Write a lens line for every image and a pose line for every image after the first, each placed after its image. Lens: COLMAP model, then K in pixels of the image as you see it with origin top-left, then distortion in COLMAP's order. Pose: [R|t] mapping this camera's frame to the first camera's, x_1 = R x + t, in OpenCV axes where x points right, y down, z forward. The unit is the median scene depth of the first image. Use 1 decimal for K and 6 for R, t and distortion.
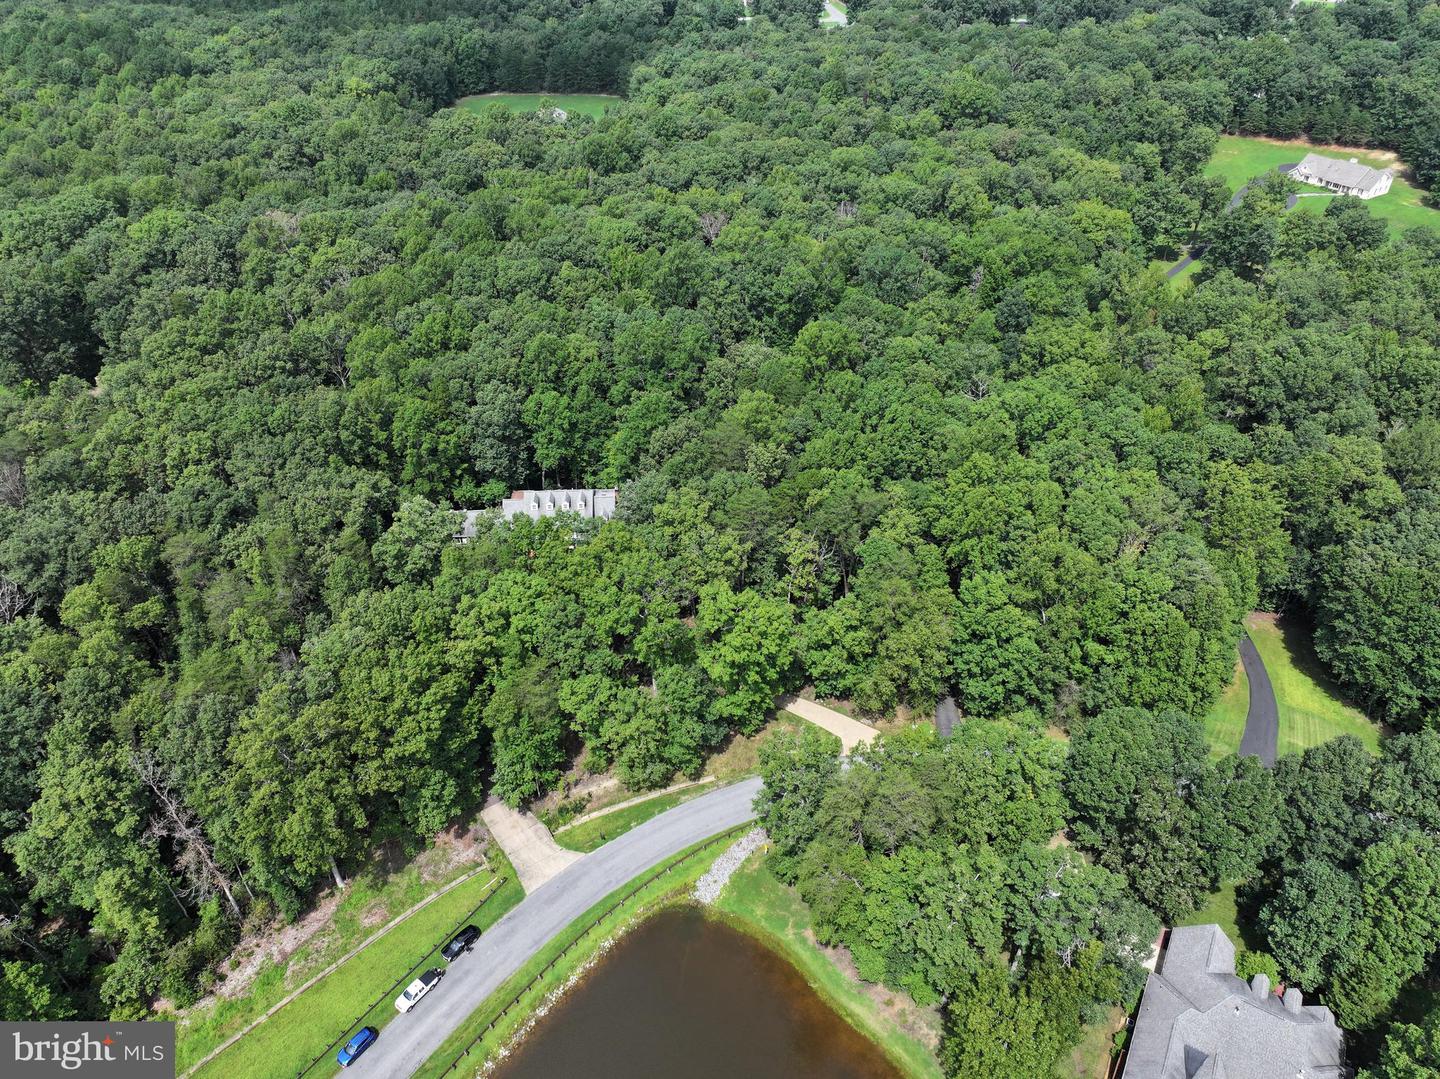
lens RADIAL K [[1013.6, 0, 725.9], [0, 1013.6, 535.9], [0, 0, 1]] dist [-0.007017, 0.028742]
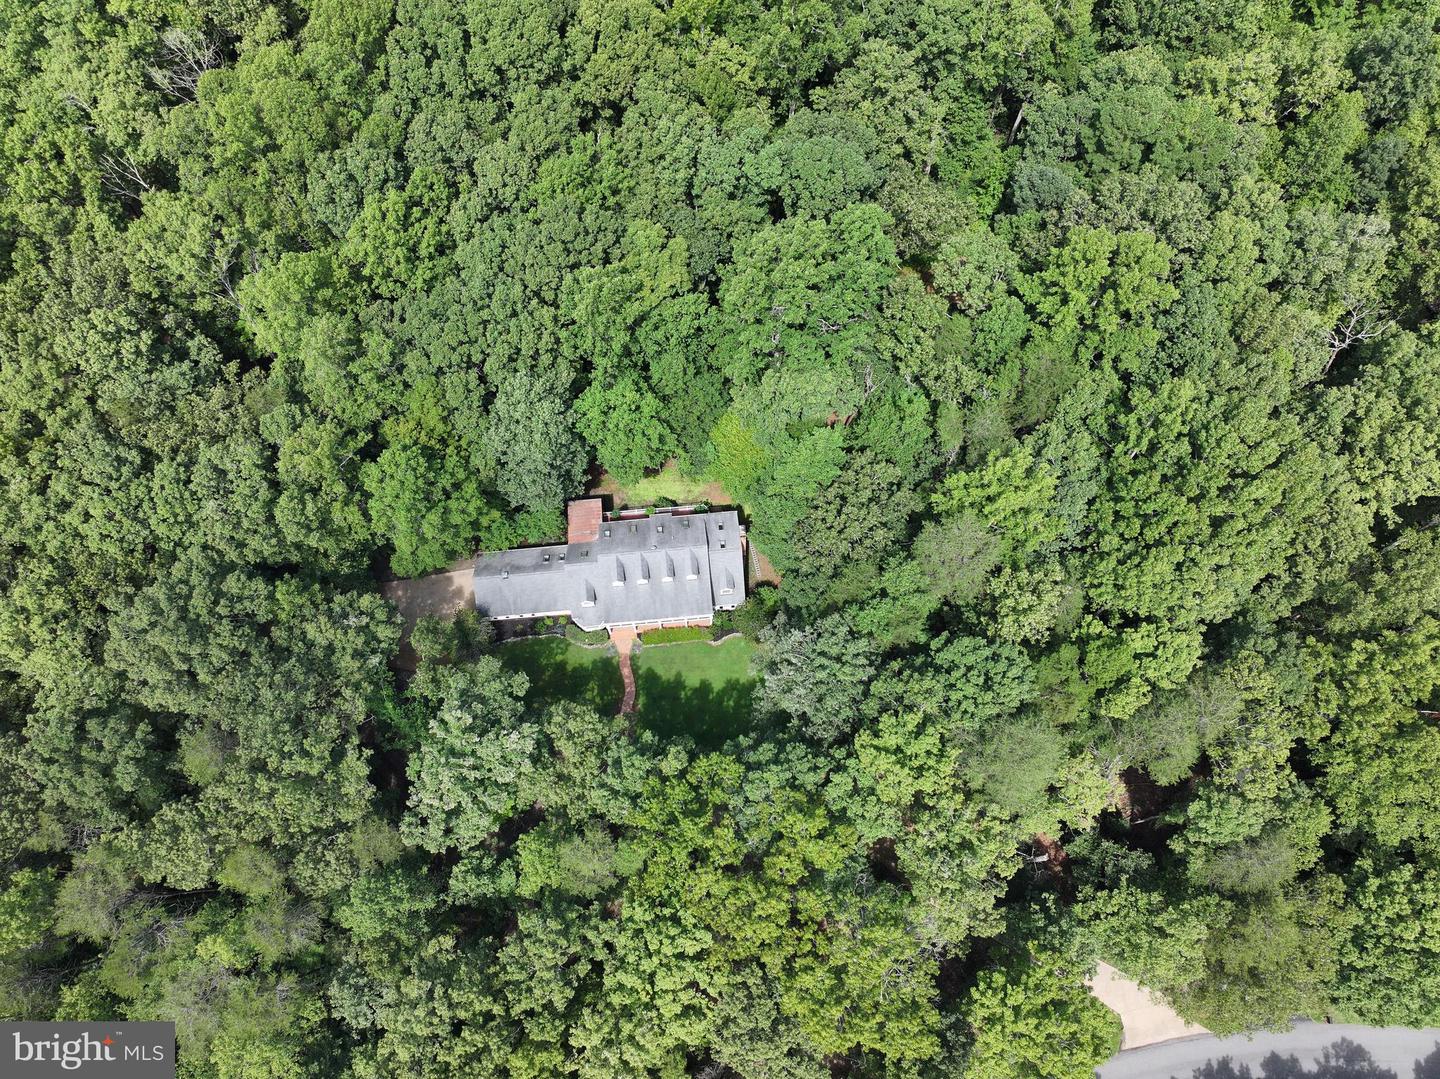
lens RADIAL K [[1002.7, 0, 723.8], [0, 1002.7, 535.2], [0, 0, 1]] dist [-0.005374, 0.025794]
pose [[0.998995, -0.041981, 0.015674, -0.120974], [0.026966, 0.842536, 0.537965, -0.353702], [-0.035790, -0.537002, 0.842822, 0.447389]]
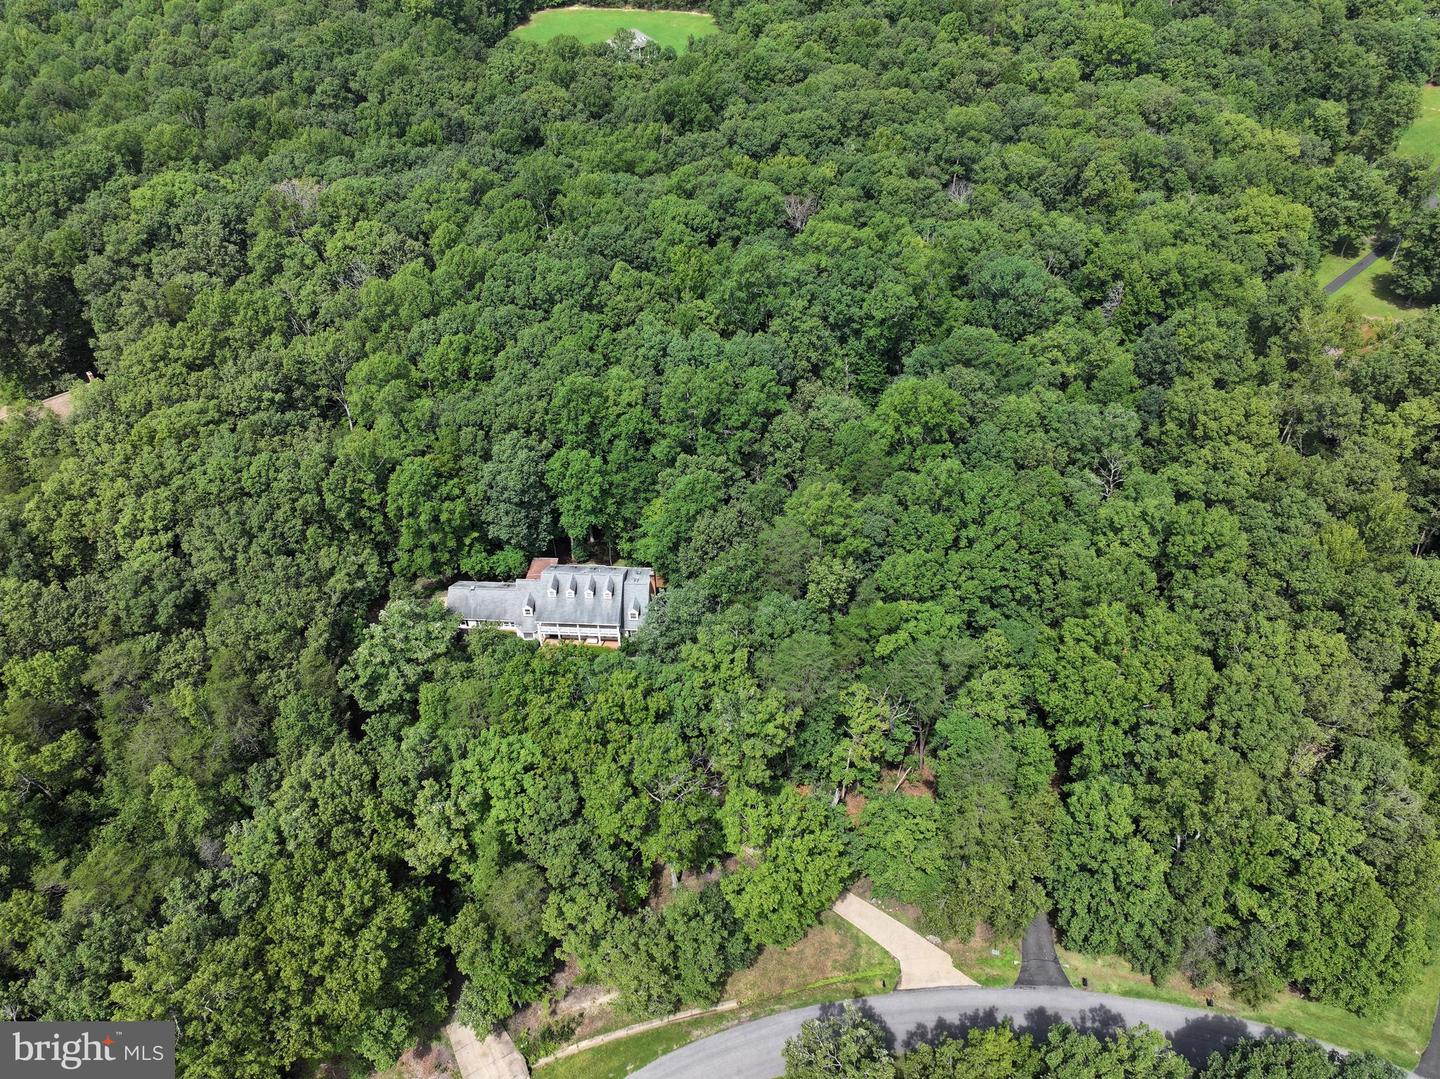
lens RADIAL K [[1012.0, 0, 726.2], [0, 1012.0, 535.6], [0, 0, 1]] dist [-0.003012, 0.024761]
pose [[0.994909, 0.066354, -0.075854, 0.012240], [-0.058894, 0.993571, 0.096681, -0.150529], [0.081782, -0.091722, 0.992421, 0.173382]]
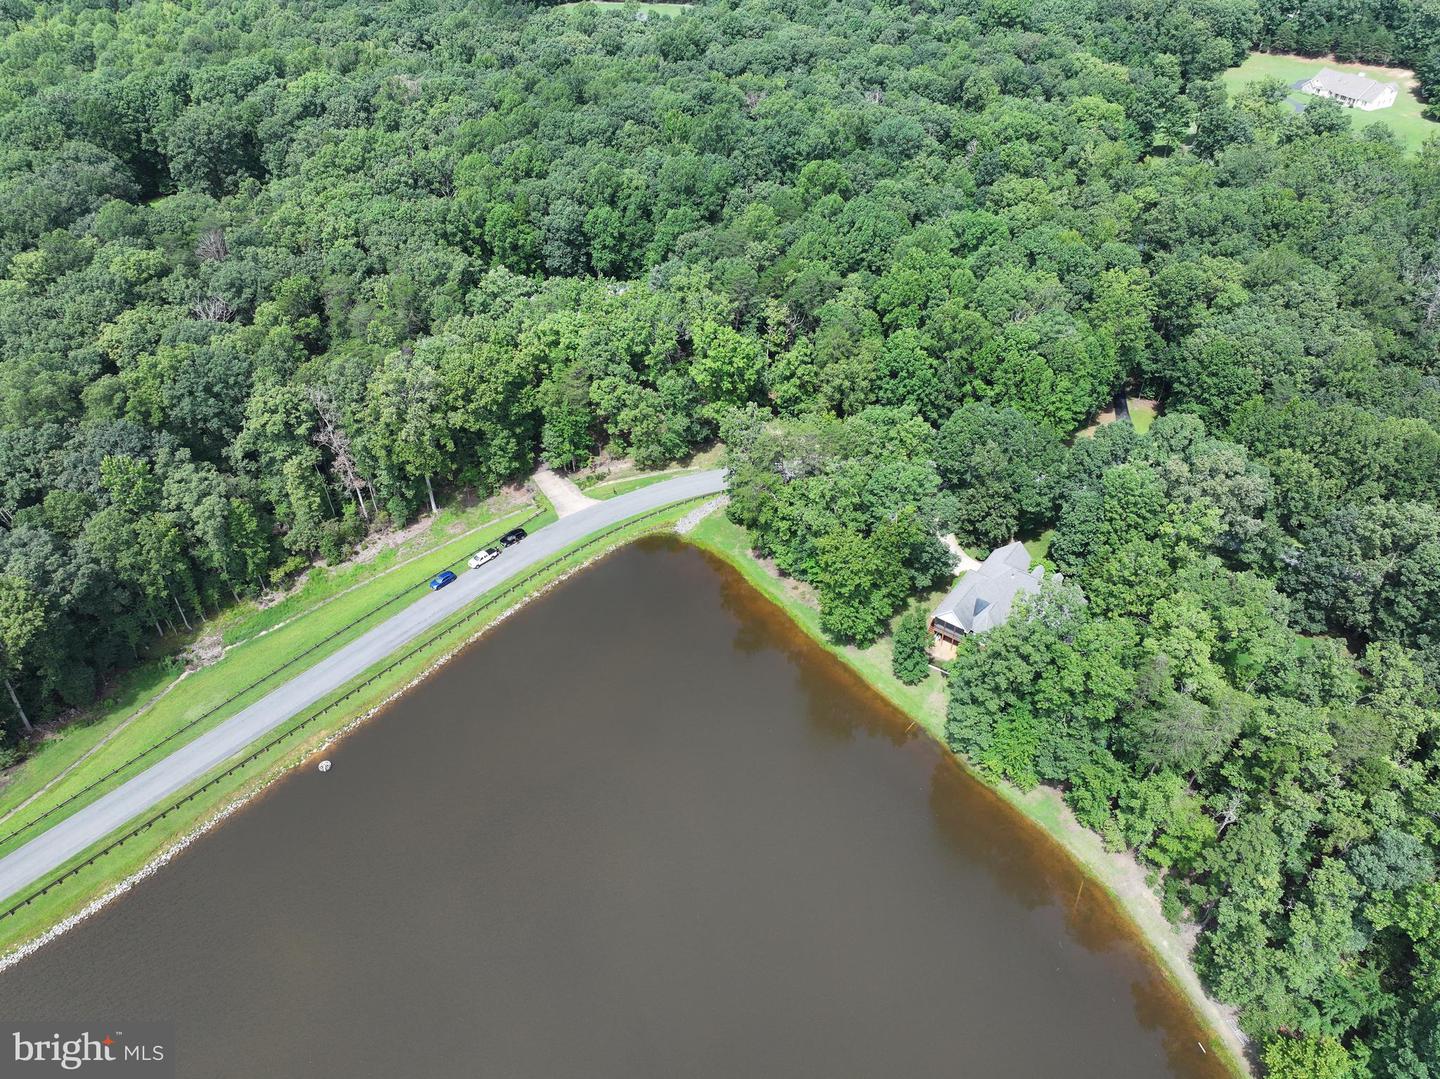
lens RADIAL K [[1012.0, 0, 726.2], [0, 1012.0, 535.6], [0, 0, 1]] dist [-0.003012, 0.024761]
pose [[0.994873, 0.064969, -0.077504, 0.101986], [-0.061173, 0.996855, 0.050388, 0.190068], [0.080534, -0.045389, 0.995718, -0.280184]]
